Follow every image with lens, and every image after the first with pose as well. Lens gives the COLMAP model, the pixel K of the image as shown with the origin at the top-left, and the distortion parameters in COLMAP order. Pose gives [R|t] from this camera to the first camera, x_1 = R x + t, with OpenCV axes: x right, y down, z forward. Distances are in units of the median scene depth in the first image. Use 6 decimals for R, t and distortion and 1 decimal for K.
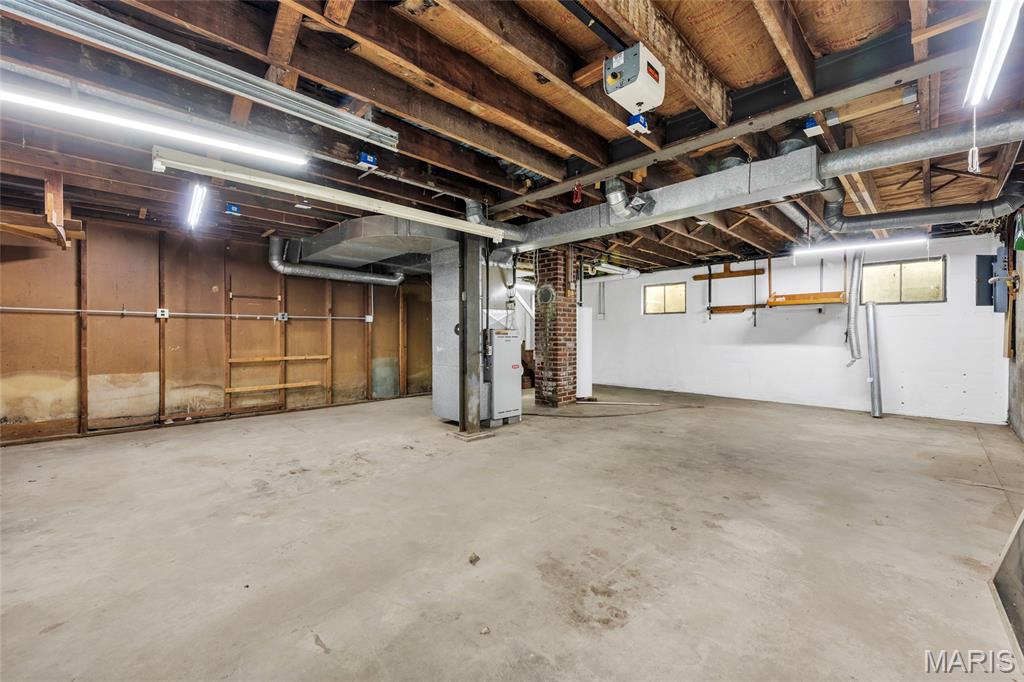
lens RADIAL K [[404.9, 0, 515.2], [0, 404.9, 336.0], [0, 0, 1]] dist [0.009039, -0.000080]
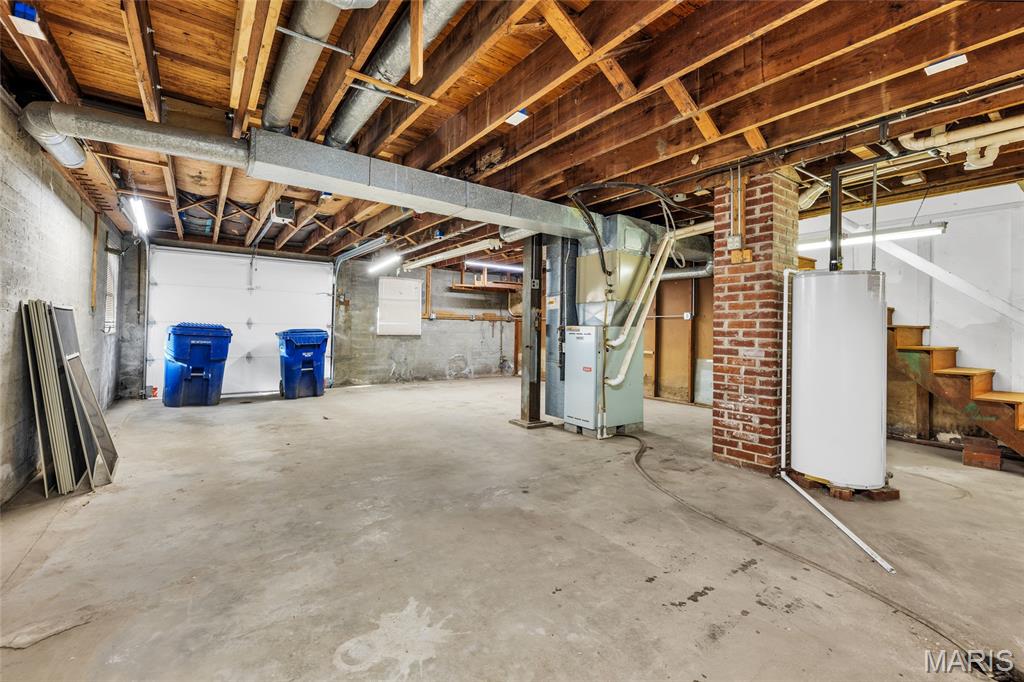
lens RADIAL K [[425.7, 0, 511.8], [0, 425.7, 357.3], [0, 0, 1]] dist [0.012913, -0.000001]
pose [[-0.143349, 0.060285, -0.987834, 1.502120], [-0.015427, 0.997886, 0.063137, -0.007743], [0.989552, 0.024290, -0.142116, 1.625428]]
